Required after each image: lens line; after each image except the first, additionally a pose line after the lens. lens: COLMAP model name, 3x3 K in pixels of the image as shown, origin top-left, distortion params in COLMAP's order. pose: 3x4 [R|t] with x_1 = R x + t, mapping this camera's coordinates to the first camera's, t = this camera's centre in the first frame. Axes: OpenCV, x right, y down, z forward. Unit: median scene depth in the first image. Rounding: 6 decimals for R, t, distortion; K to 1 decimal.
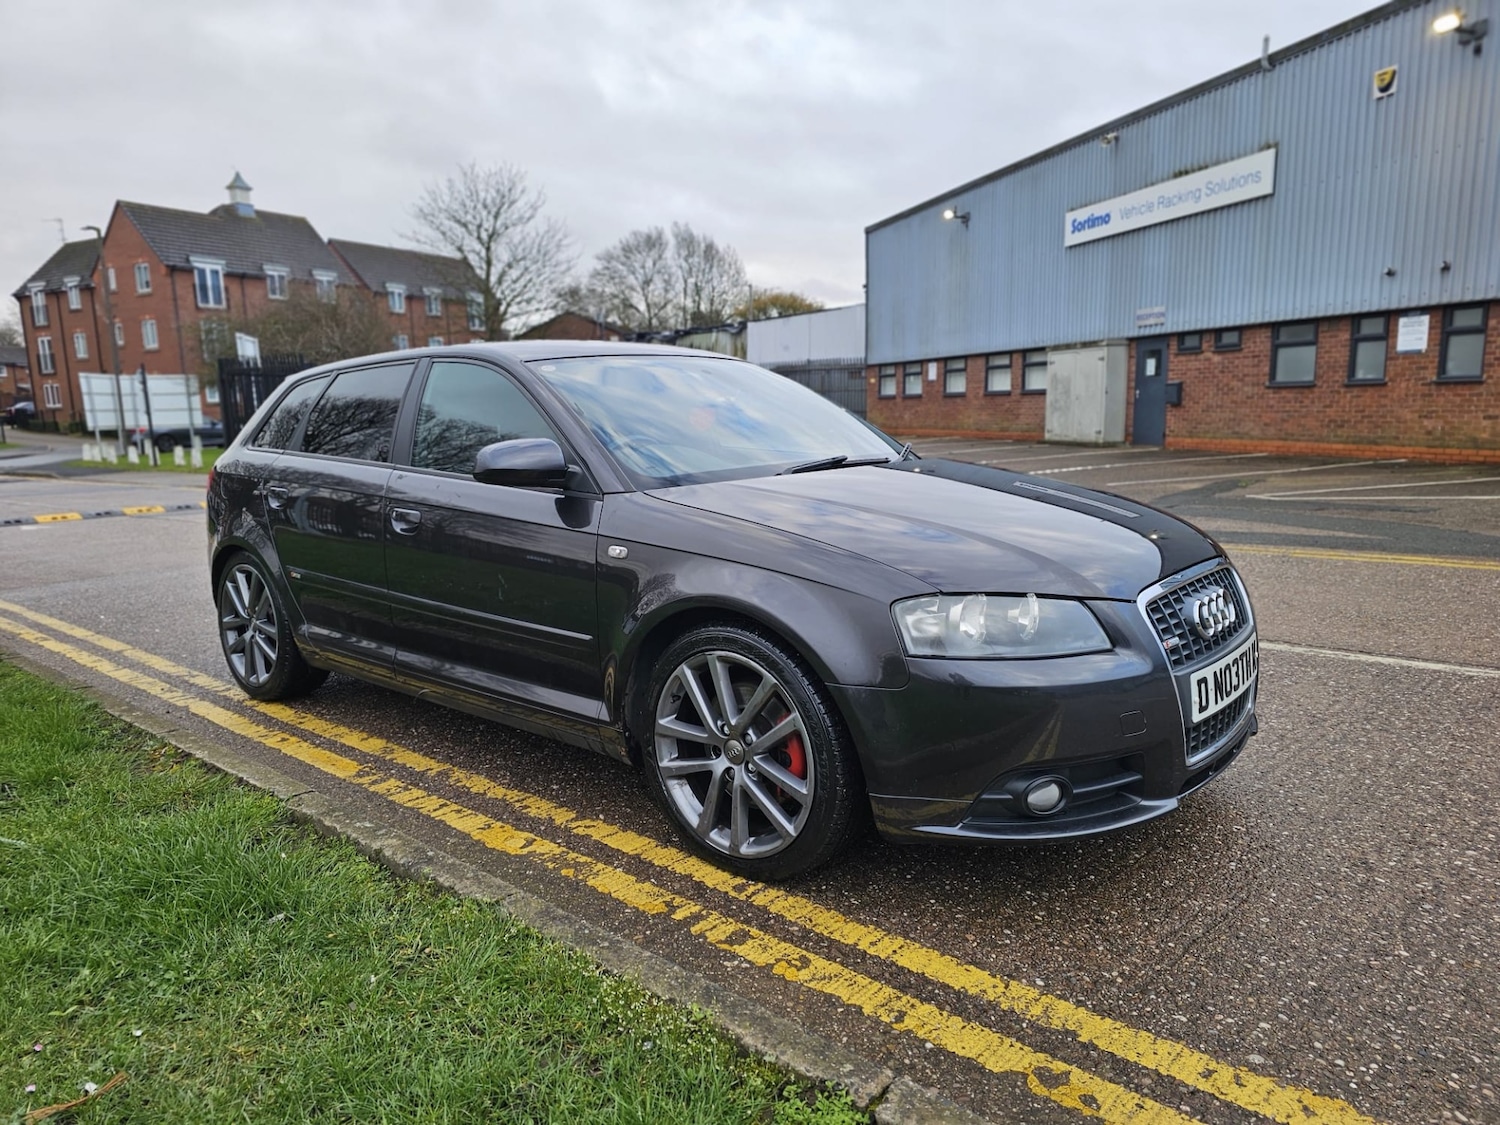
lens RADIAL K [[1000.1, 0, 739.4], [0, 1000.1, 569.2], [0, 0, 1]] dist [0.056404, -0.038642]
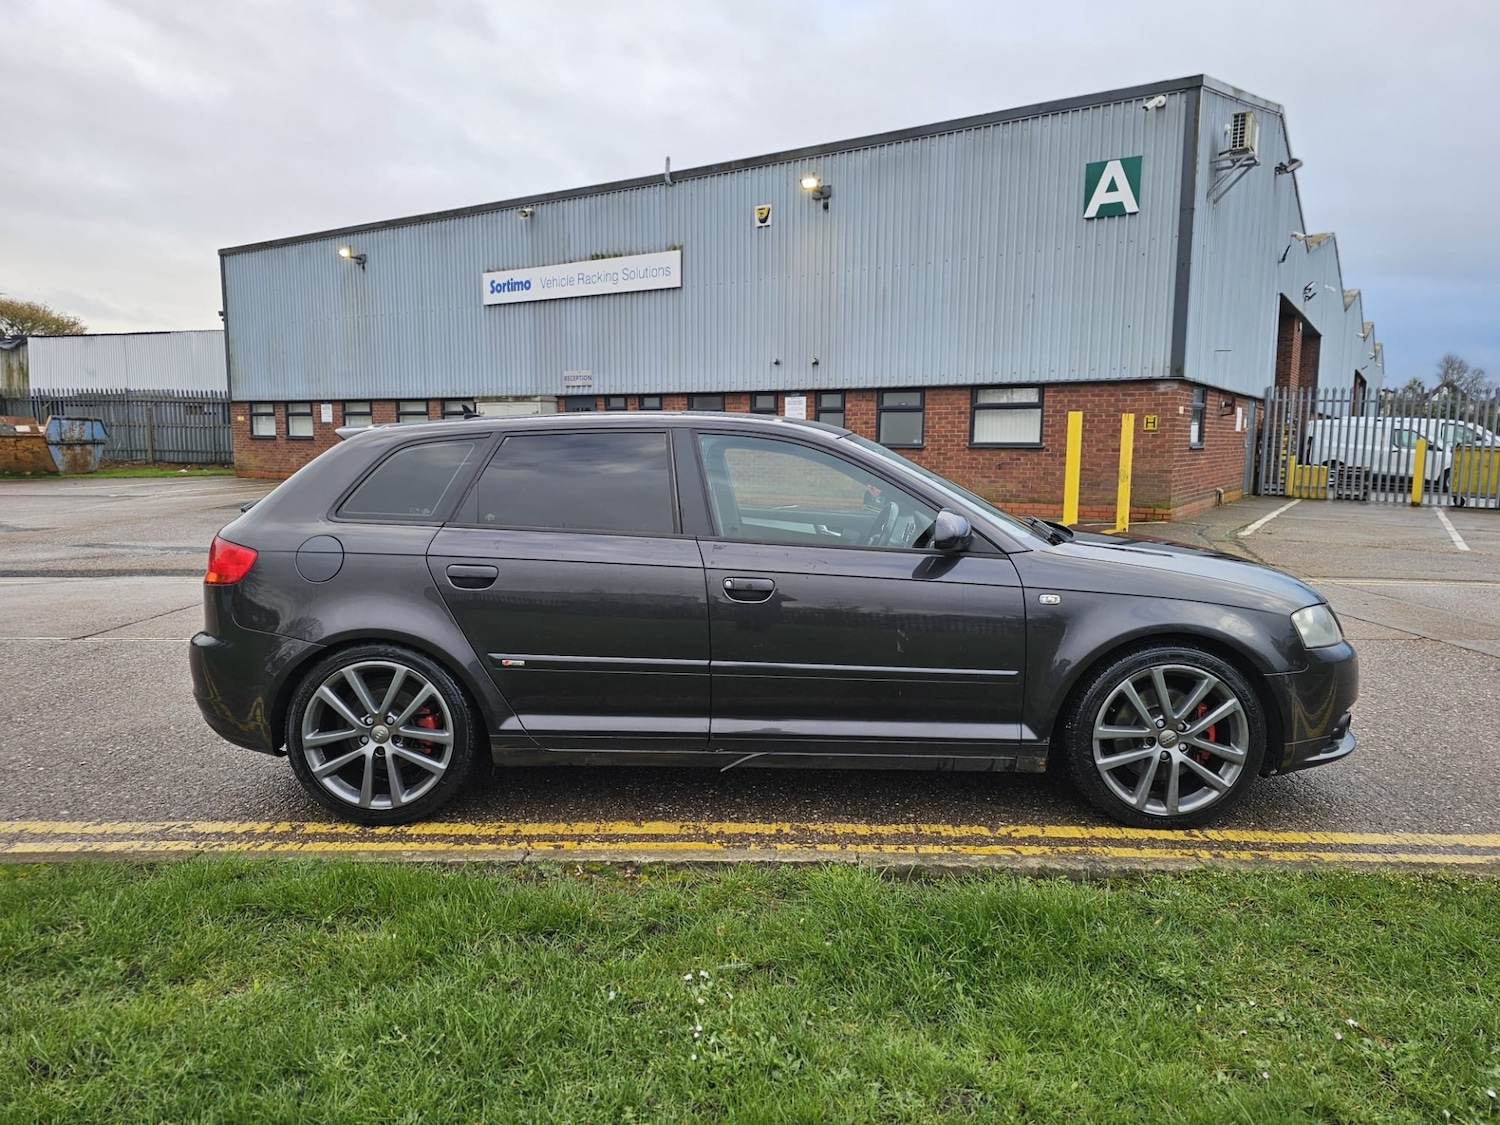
lens RADIAL K [[1000.1, 0, 751.4], [0, 1000.1, 569.6], [0, 0, 1]] dist [0.056404, -0.038642]
pose [[0.767959, -0.053892, 0.638228, -0.219966], [0.080537, 0.996670, -0.012748, -0.012486], [-0.635416, 0.061191, 0.769742, 0.048988]]
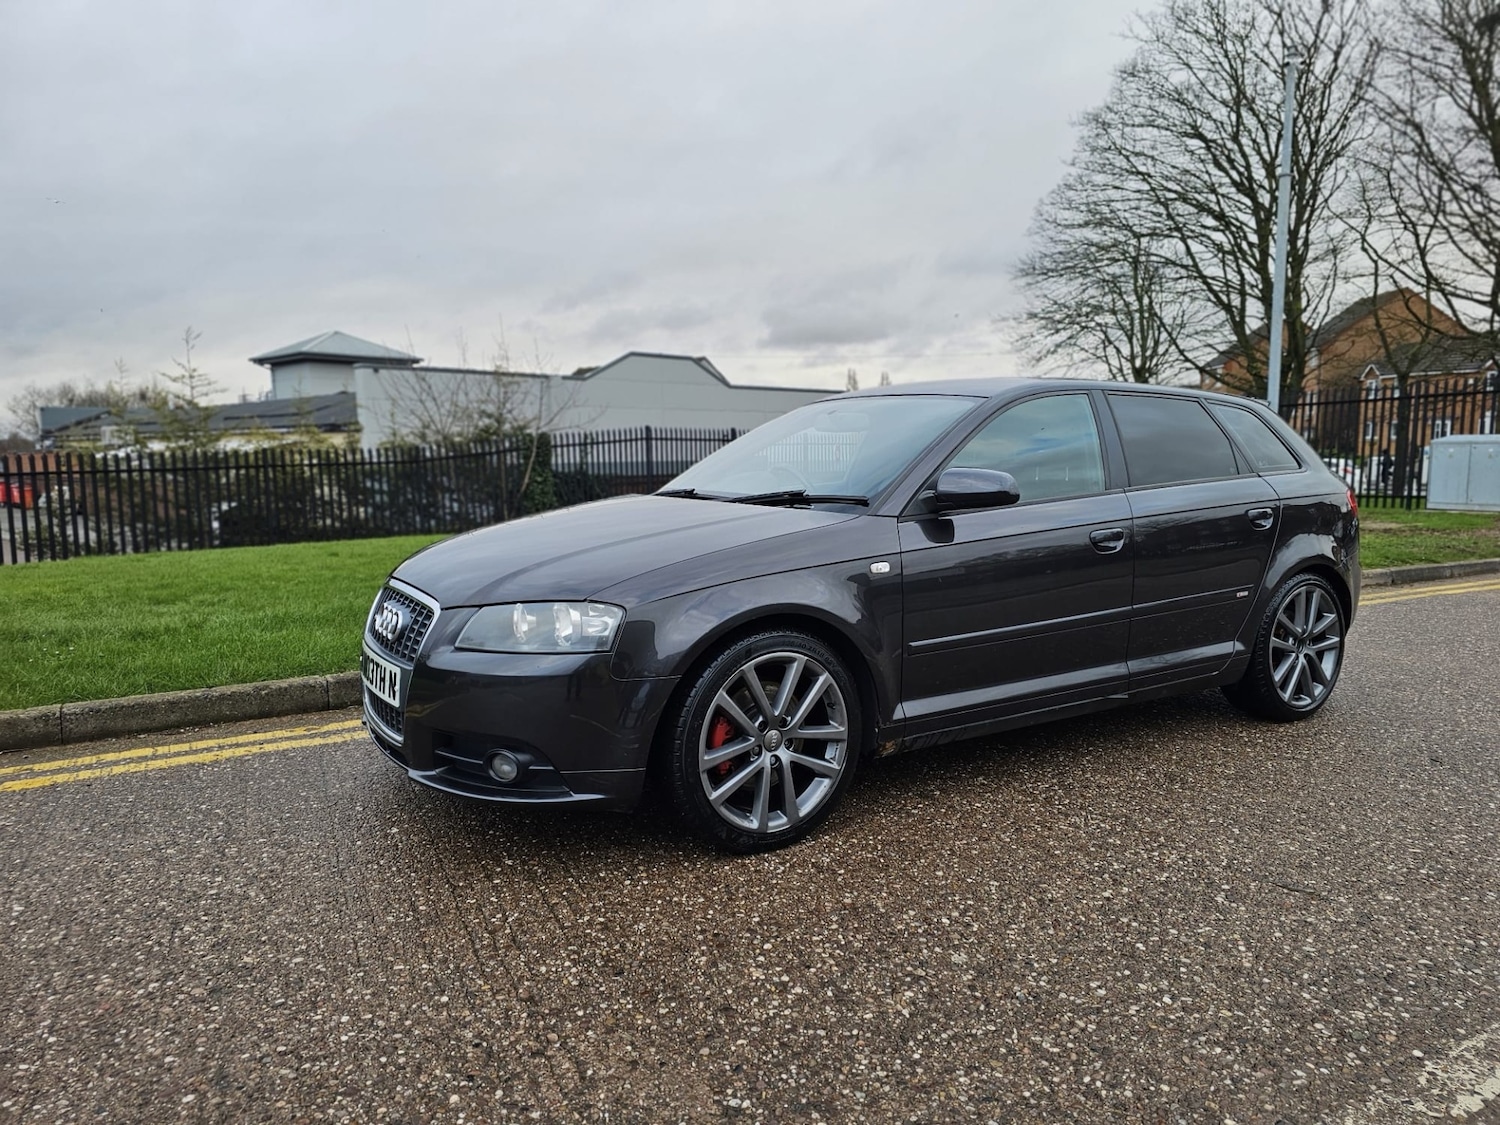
lens RADIAL K [[1000.1, 0, 747.0], [0, 1000.1, 559.5], [0, 0, 1]] dist [0.056404, -0.038642]
pose [[-0.302013, 0.134769, -0.943730, 0.258406], [-0.140801, 0.972793, 0.183979, -0.055238], [0.942848, 0.188442, -0.274820, 0.300810]]
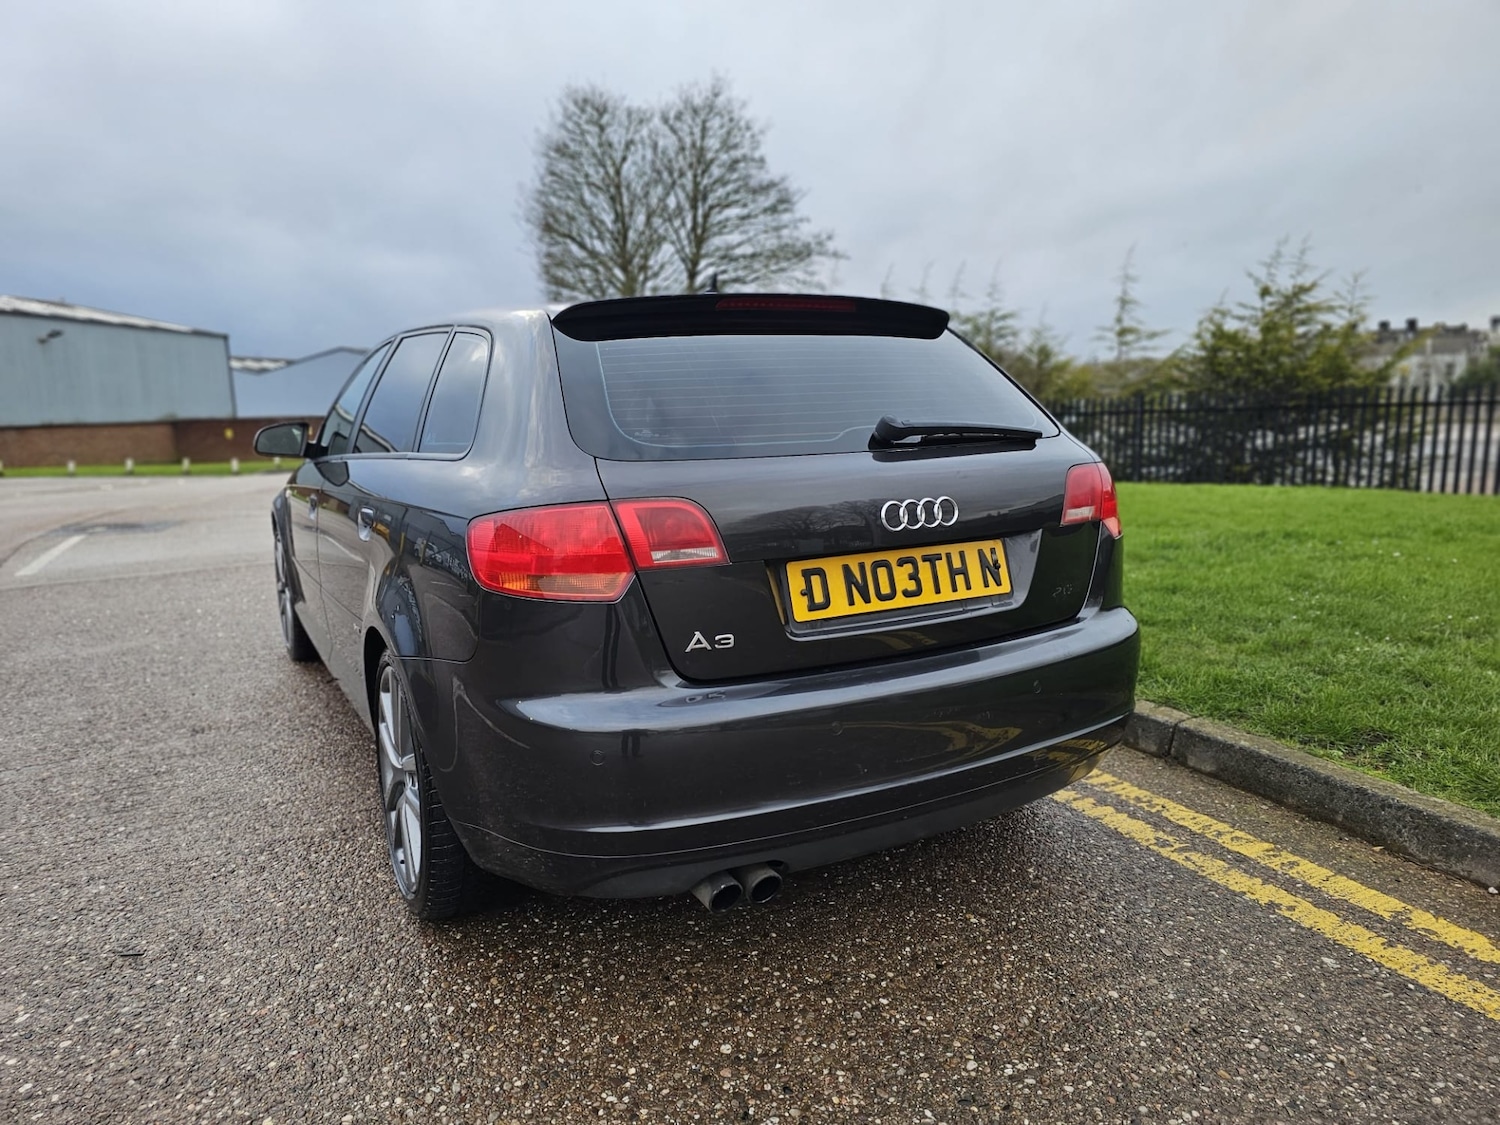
lens RADIAL K [[1000.1, 0, 739.9], [0, 1000.1, 581.0], [0, 0, 1]] dist [0.056404, -0.038642]
pose [[-0.936968, -0.015240, 0.349084, -0.164739], [0.103377, 0.942233, 0.318606, -0.073939], [-0.333774, 0.334611, -0.881267, 0.487951]]
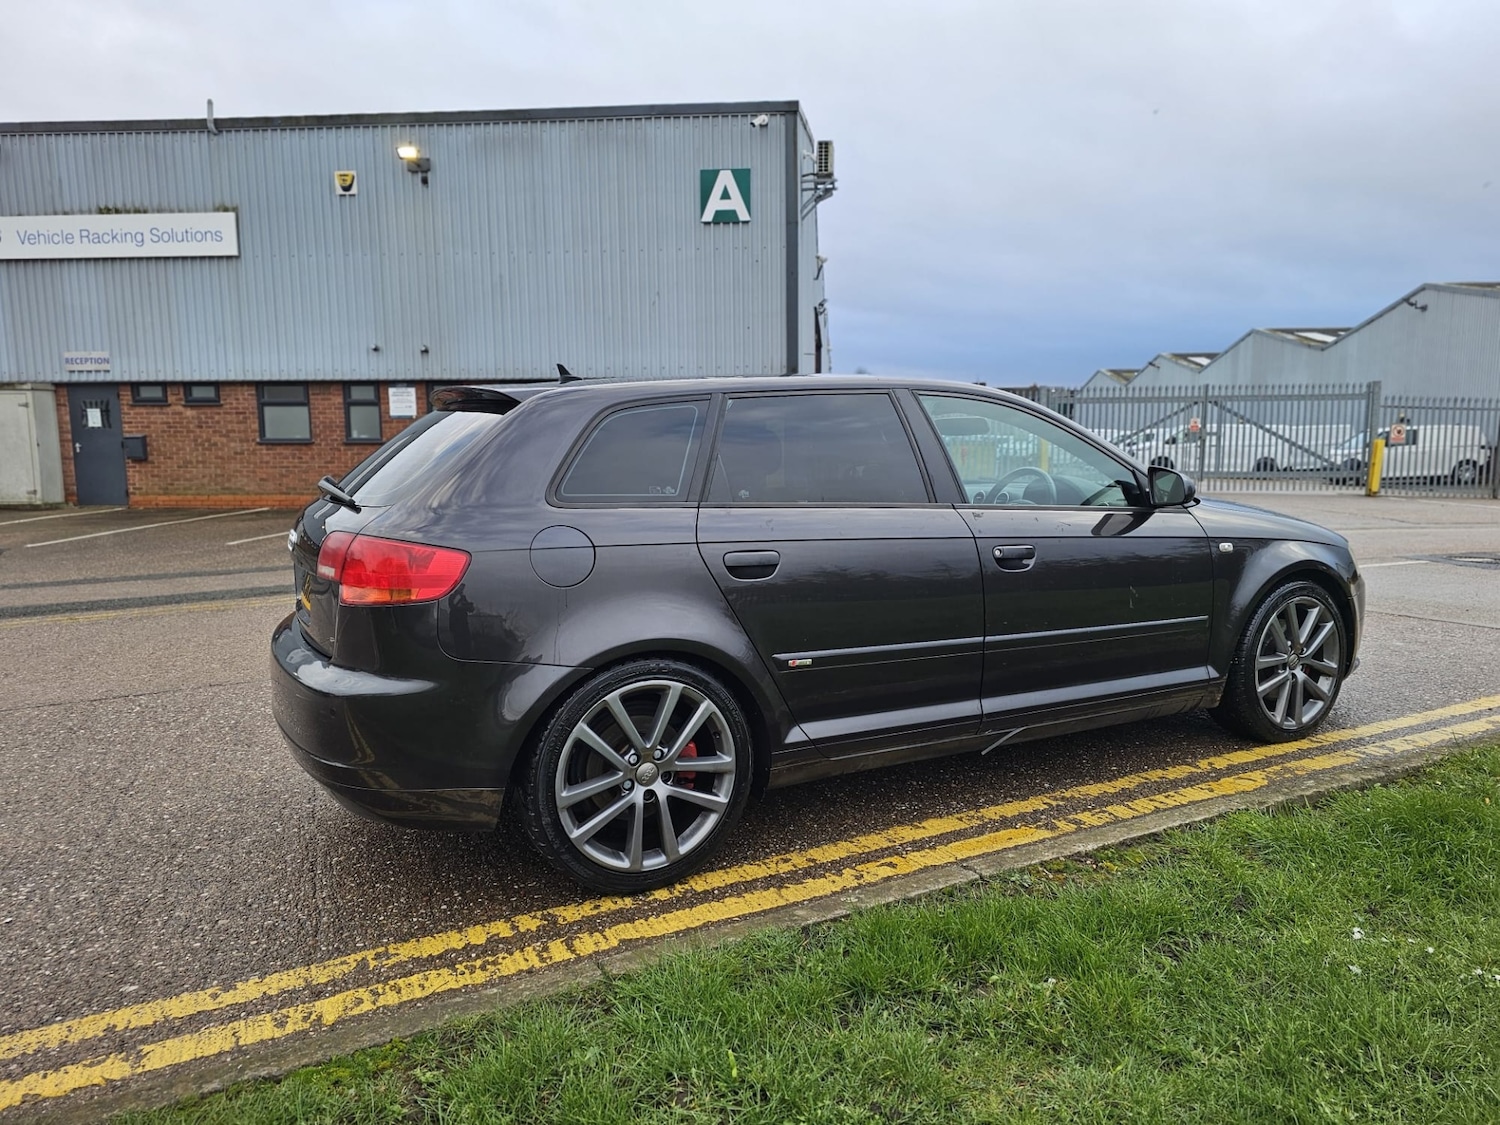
lens RADIAL K [[1000.1, 0, 758.3], [0, 1000.1, 570.9], [0, 0, 1]] dist [0.056404, -0.038642]
pose [[0.364543, -0.098136, 0.926001, -0.297746], [0.150688, 0.987541, 0.045336, -0.026316], [-0.918913, 0.123010, 0.374790, 0.195610]]
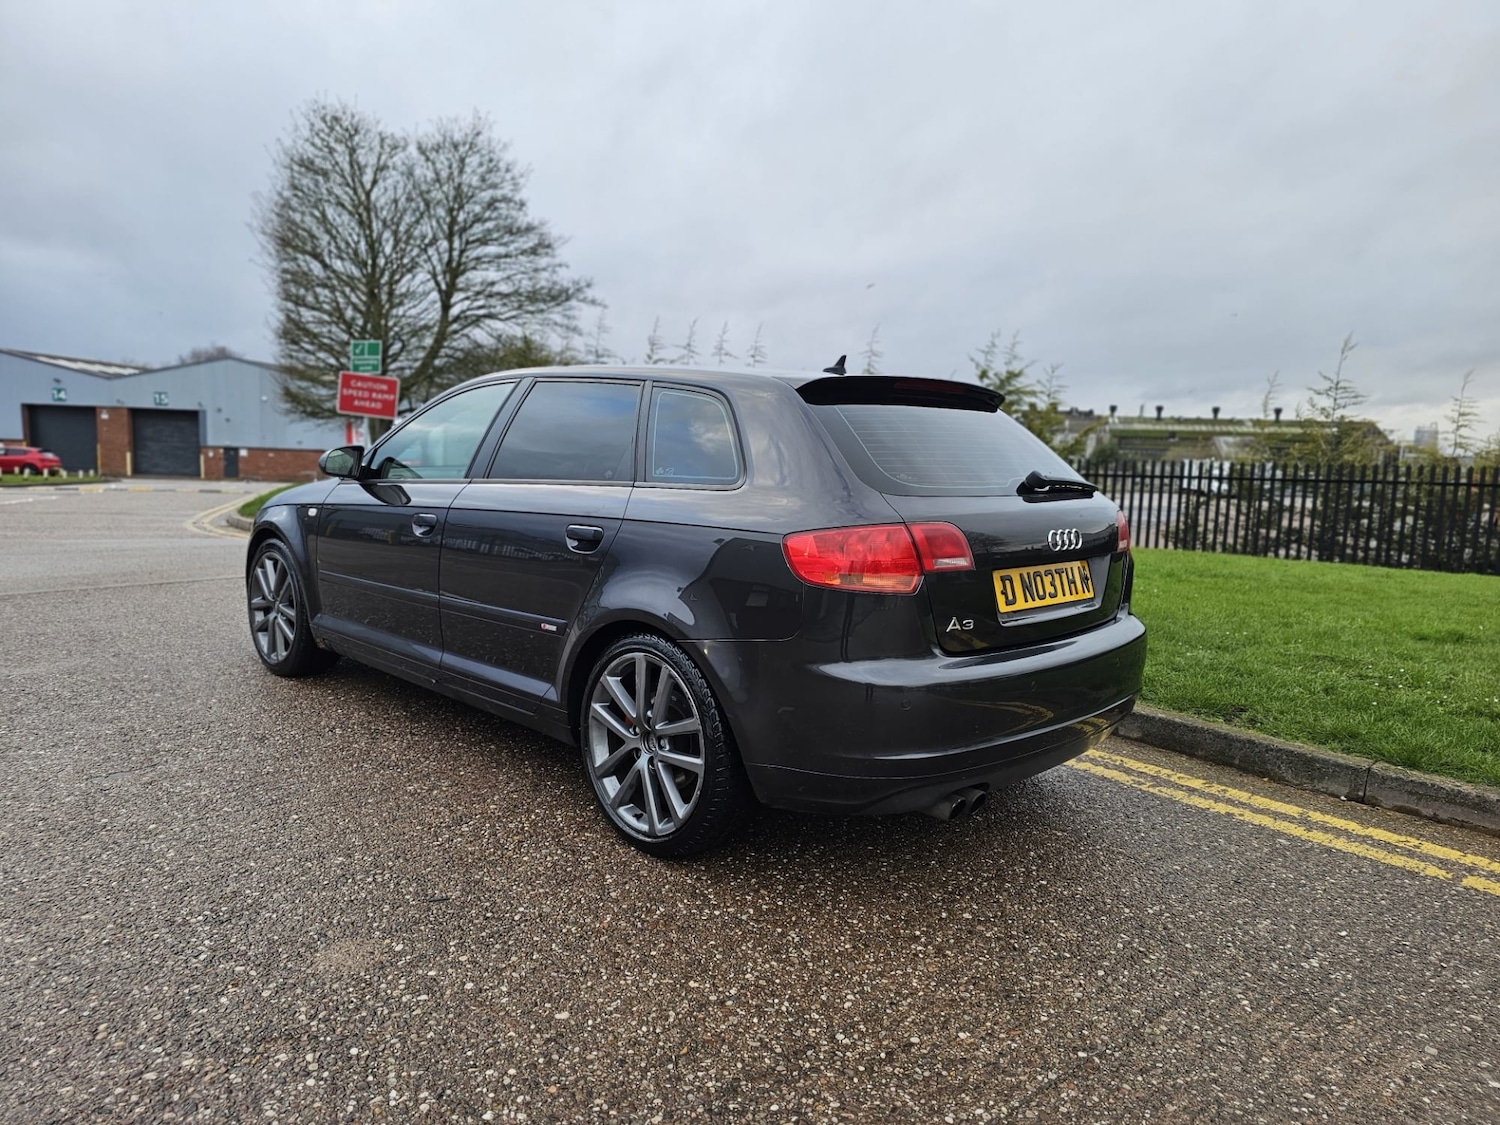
lens RADIAL K [[1000.1, 0, 751.1], [0, 1000.1, 572.1], [0, 0, 1]] dist [0.056404, -0.038642]
pose [[-0.997915, -0.016647, 0.062362, -0.092358], [0.001889, 0.958223, 0.286017, -0.087109], [-0.064518, 0.285539, -0.956193, 0.550811]]
